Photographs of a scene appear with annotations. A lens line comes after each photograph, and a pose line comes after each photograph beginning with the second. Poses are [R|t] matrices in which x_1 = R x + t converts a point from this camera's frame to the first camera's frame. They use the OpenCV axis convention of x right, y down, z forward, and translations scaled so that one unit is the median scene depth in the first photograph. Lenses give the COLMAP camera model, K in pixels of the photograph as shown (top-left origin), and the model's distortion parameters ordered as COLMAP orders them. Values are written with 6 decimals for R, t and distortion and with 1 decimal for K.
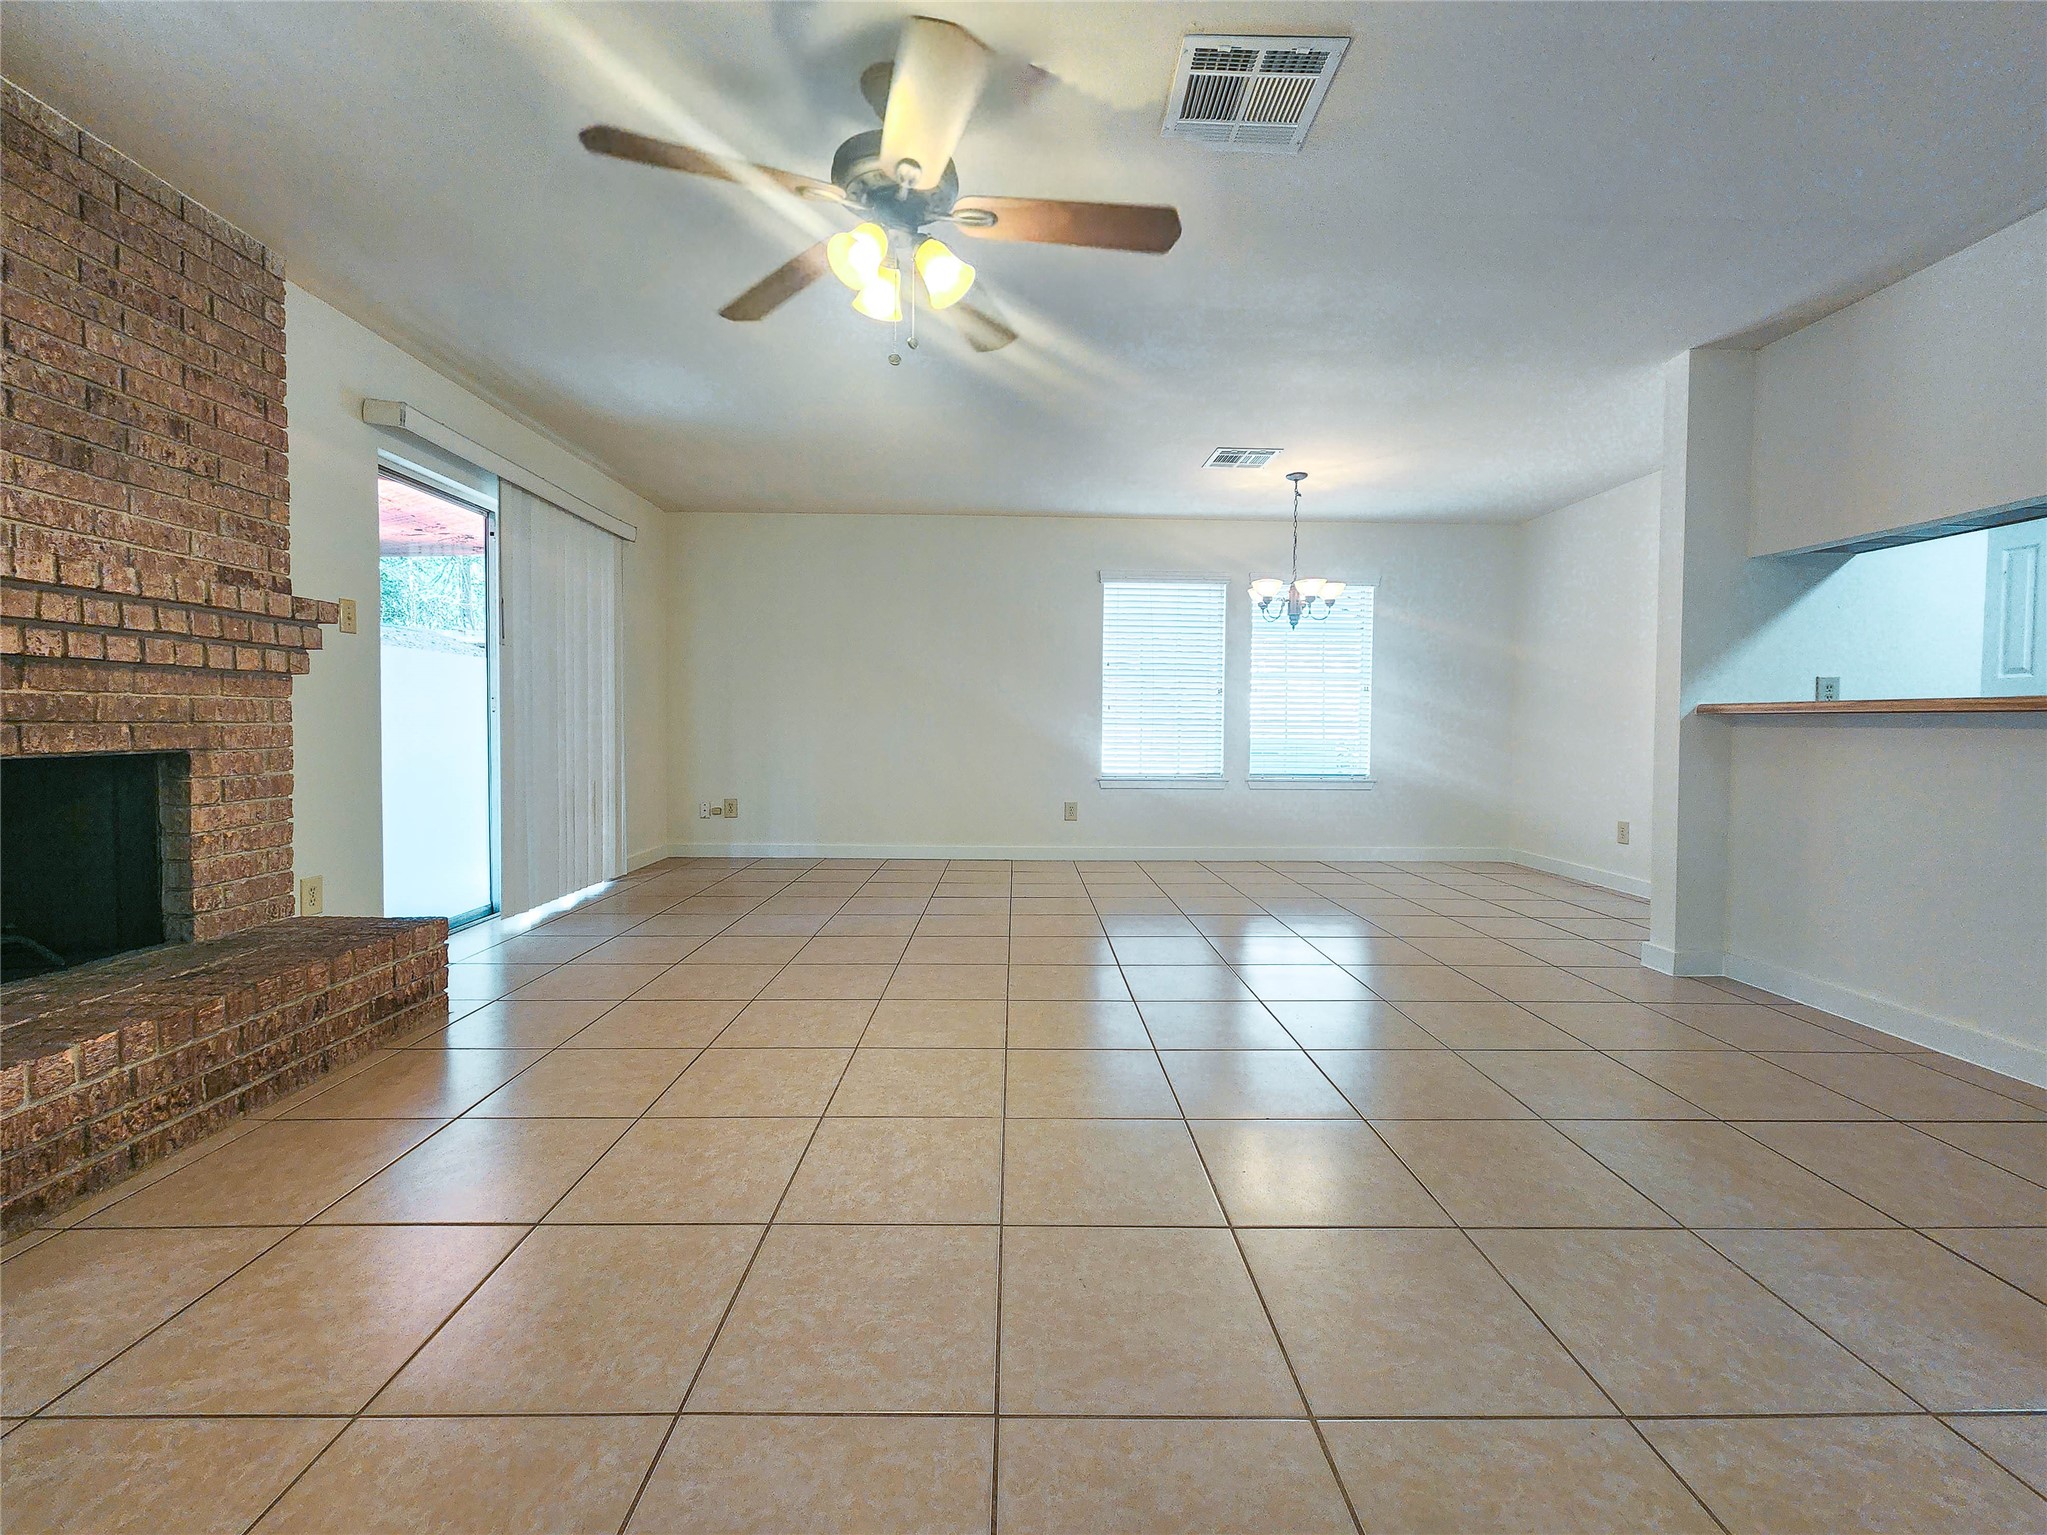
lens RADIAL K [[839.6, 0, 1027.1], [0, 839.6, 757.6], [0, 0, 1]] dist [-0.001582, -0.000262]
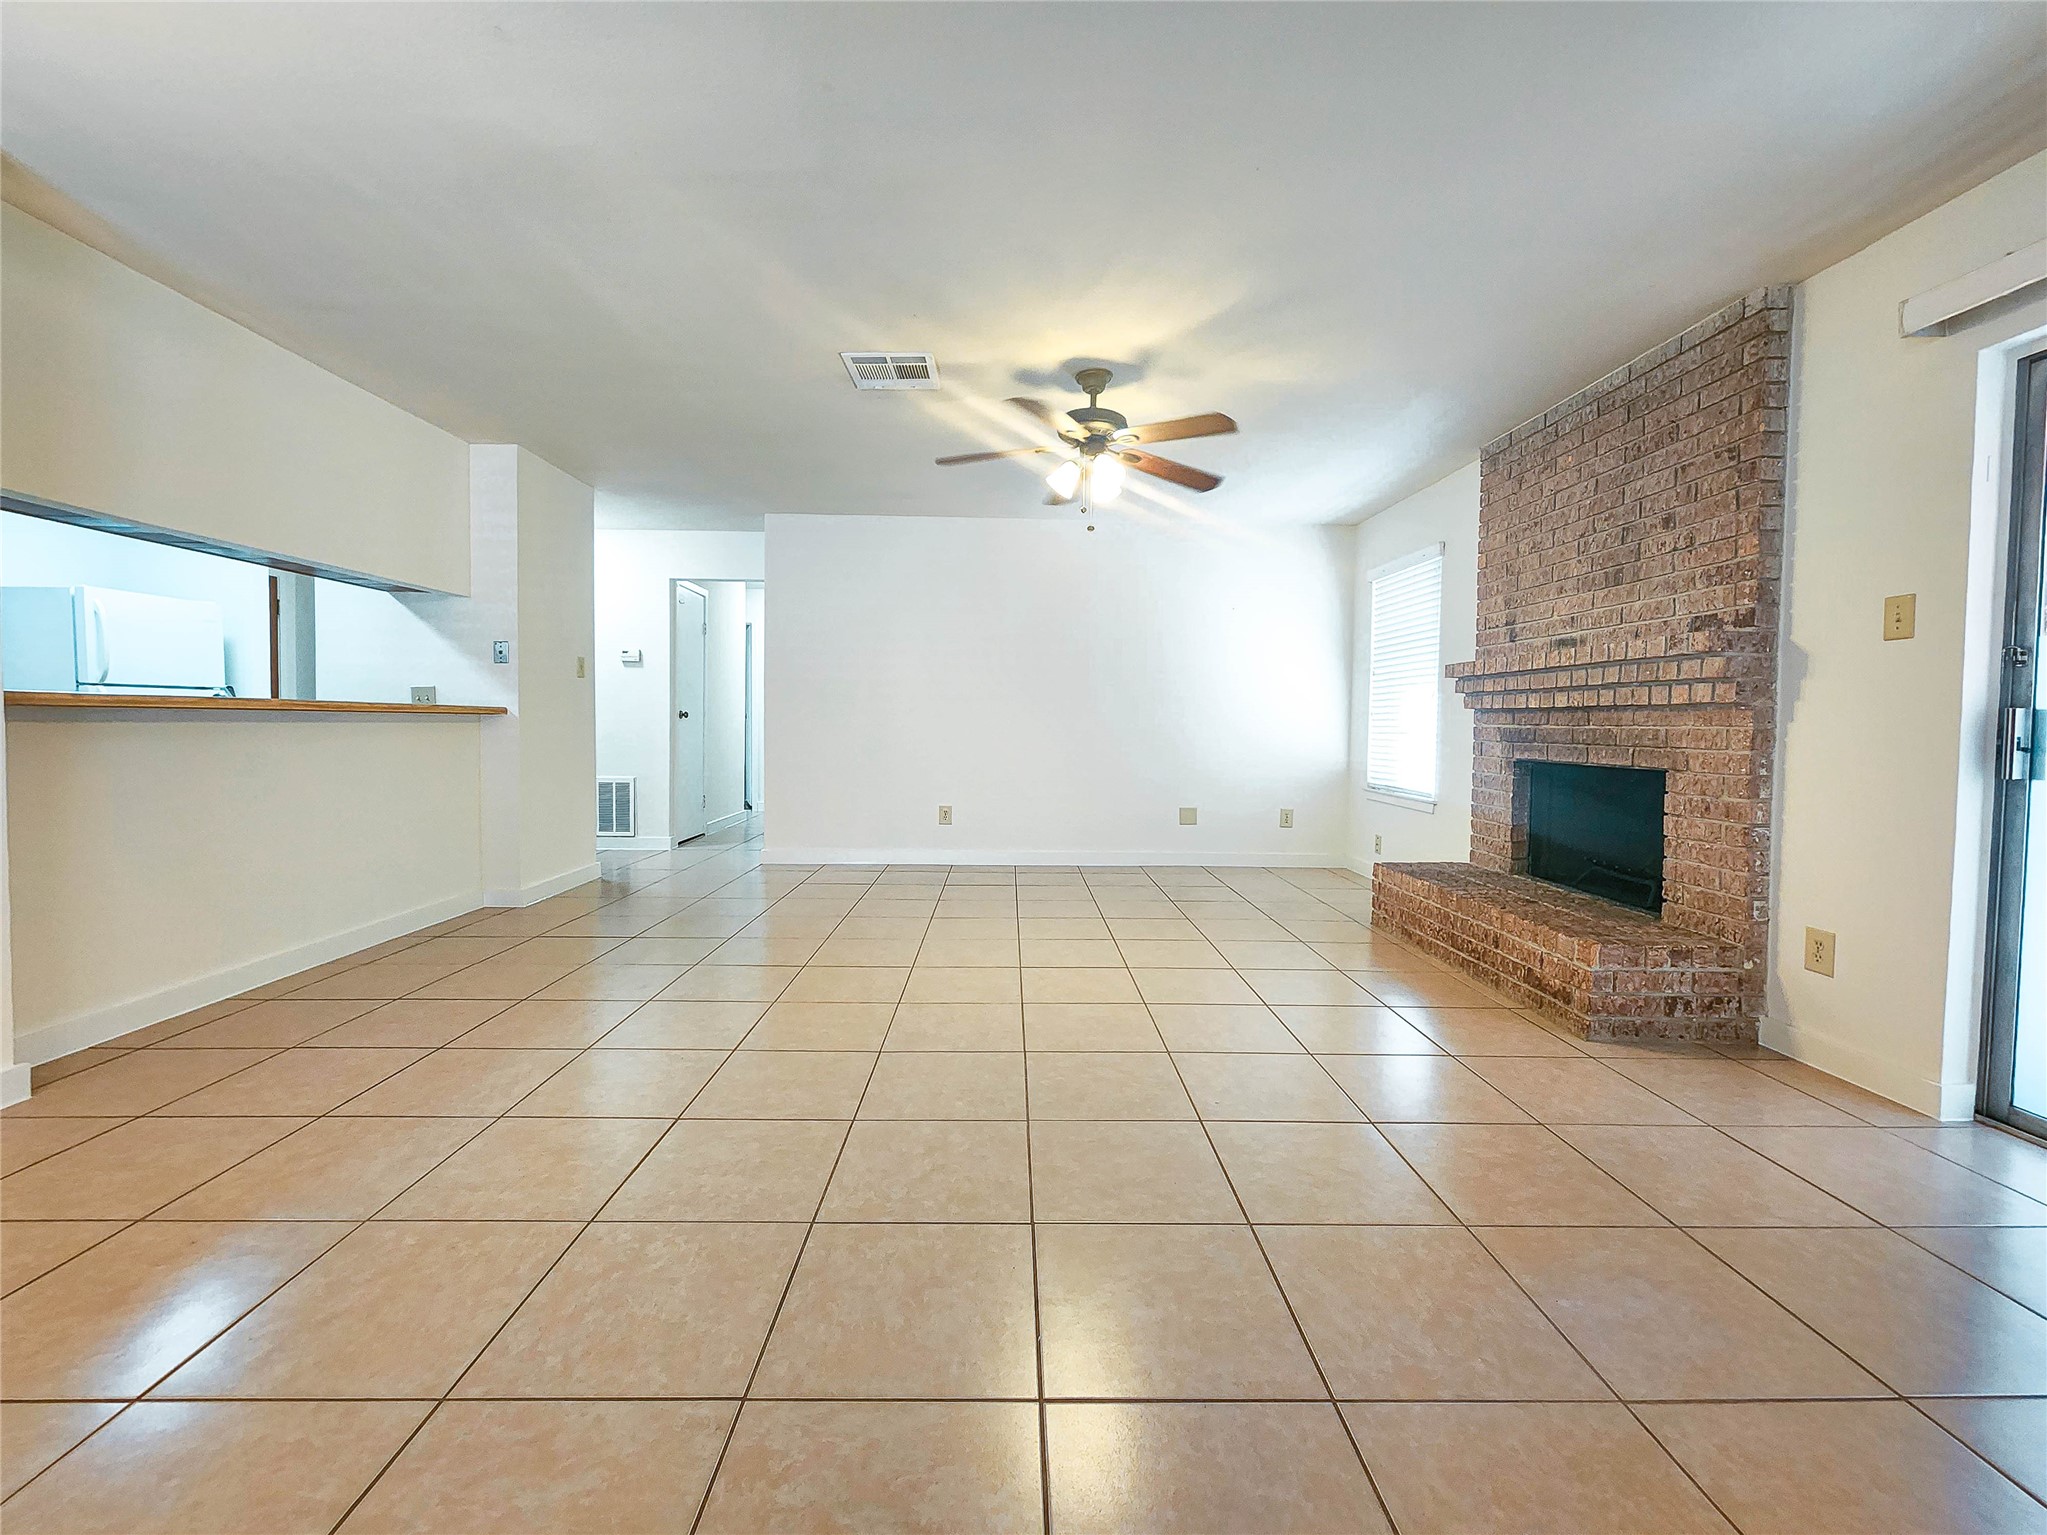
lens RADIAL K [[842.2, 0, 1020.2], [0, 842.2, 759.4], [0, 0, 1]] dist [0.000289, 0.000049]
pose [[-0.999768, -0.021549, -0.000262, -0.014733], [-0.021494, 0.996186, 0.084561, -0.109852], [-0.001561, 0.084547, -0.996418, 2.243667]]
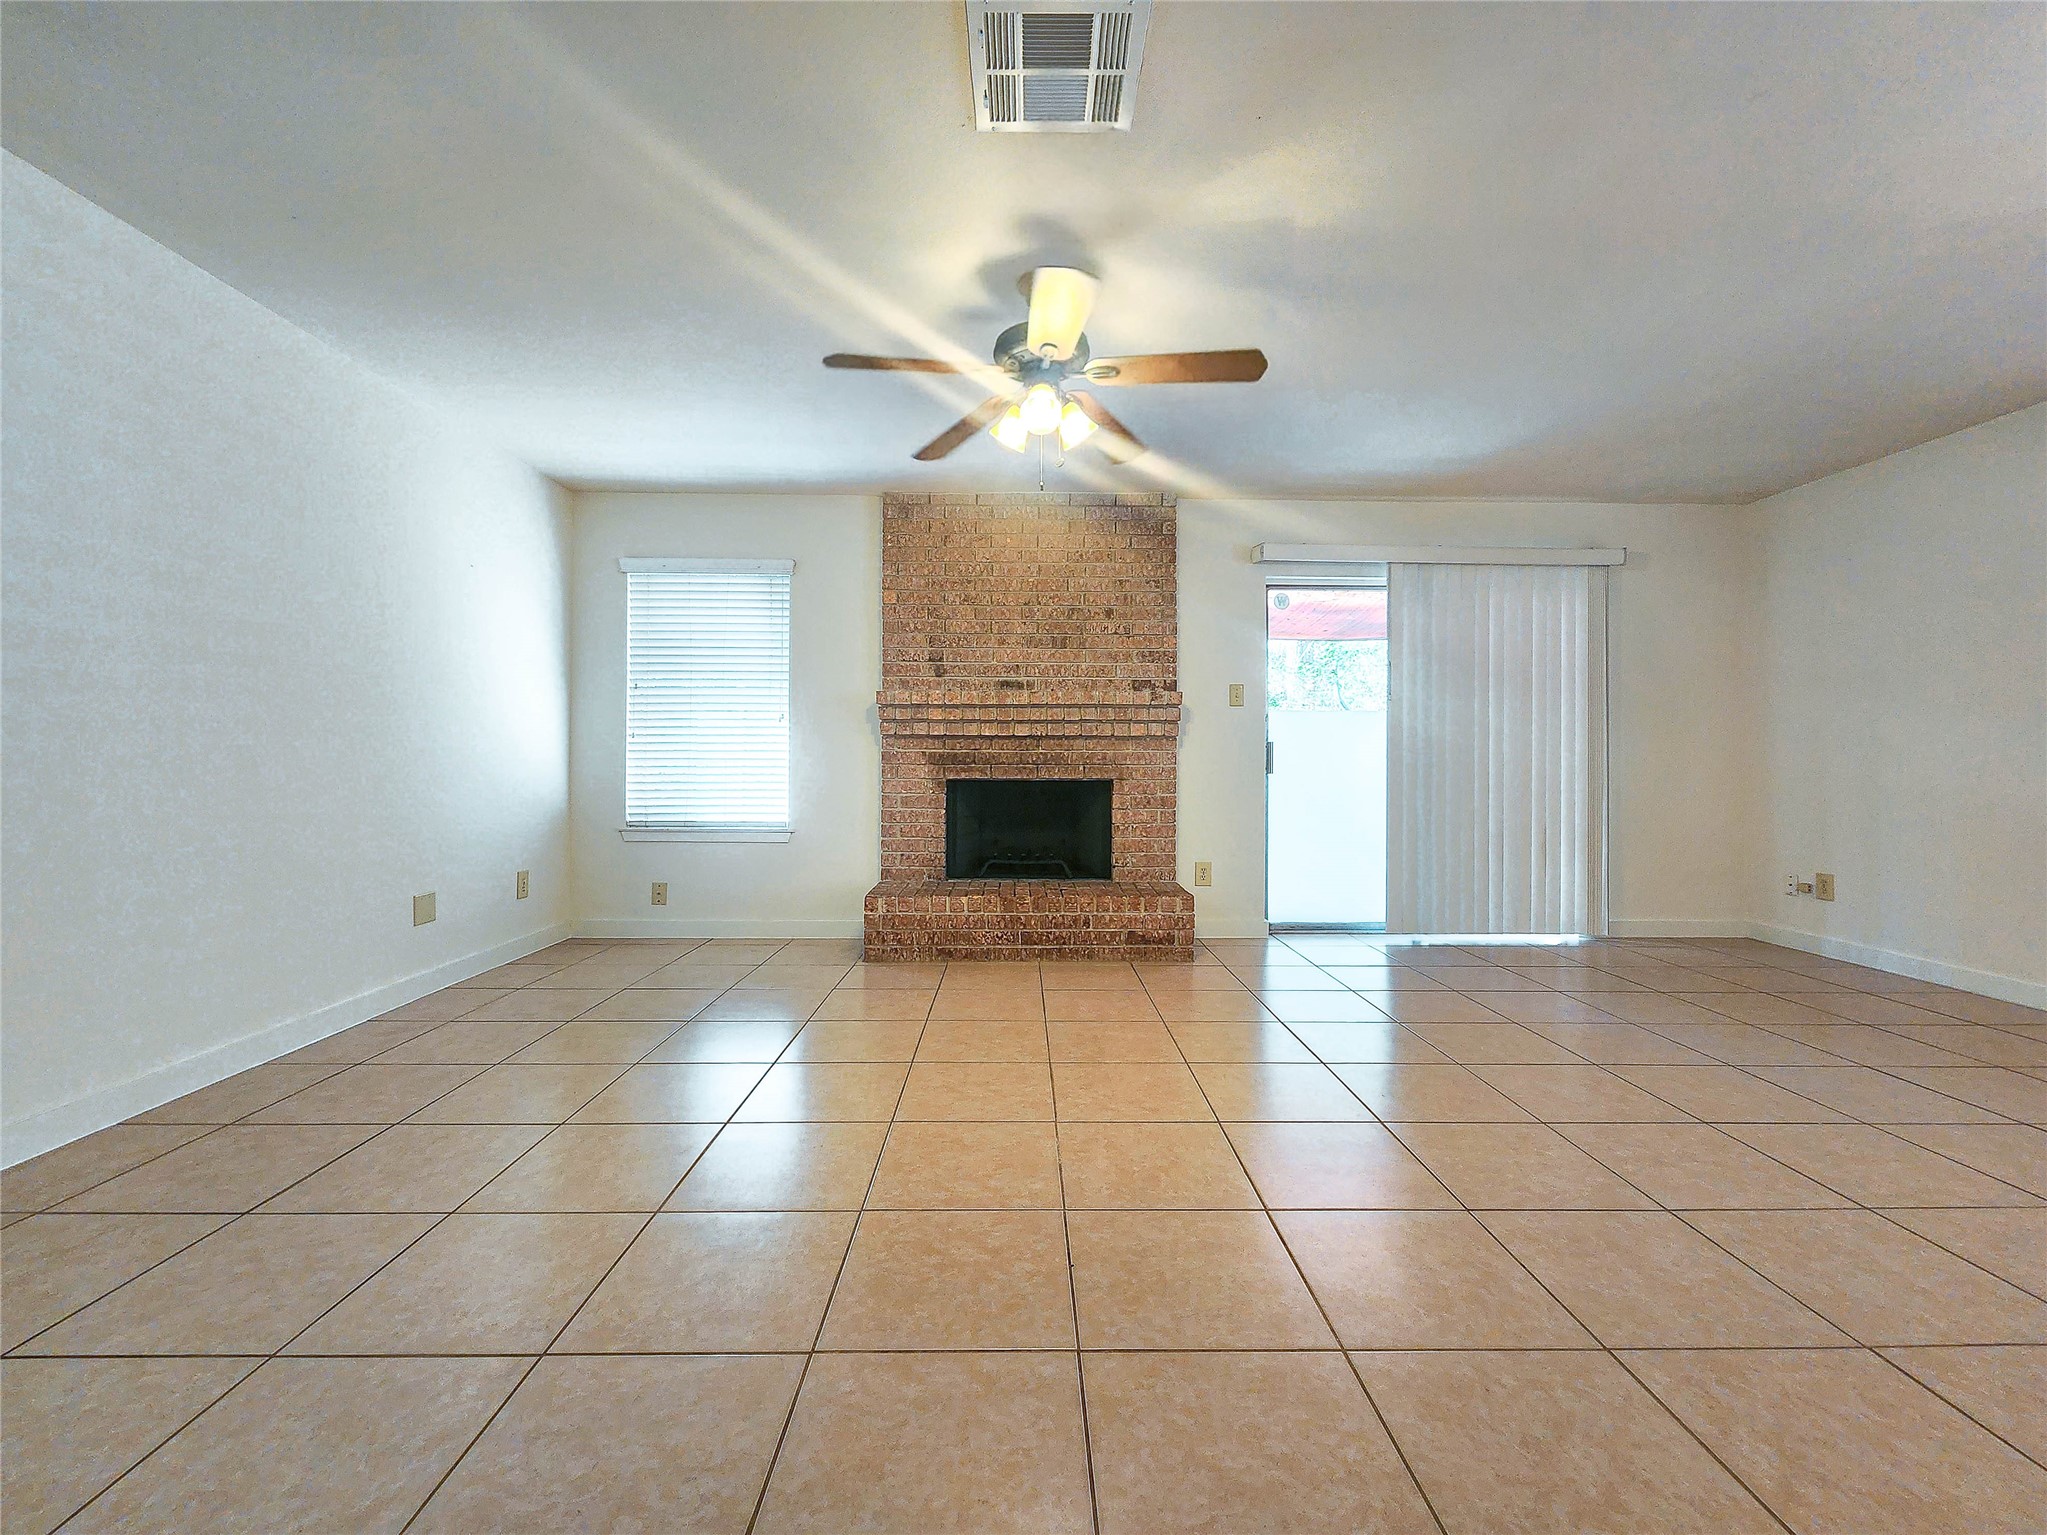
lens RADIAL K [[854.2, 0, 1031.9], [0, 854.2, 759.5], [0, 0, 1]] dist [-0.003001, 0.000147]
pose [[0.001106, -0.007171, -0.999974, 0.928064], [-0.044294, 0.998992, -0.007213, -0.031125], [0.999018, 0.044301, 0.000787, 0.799180]]
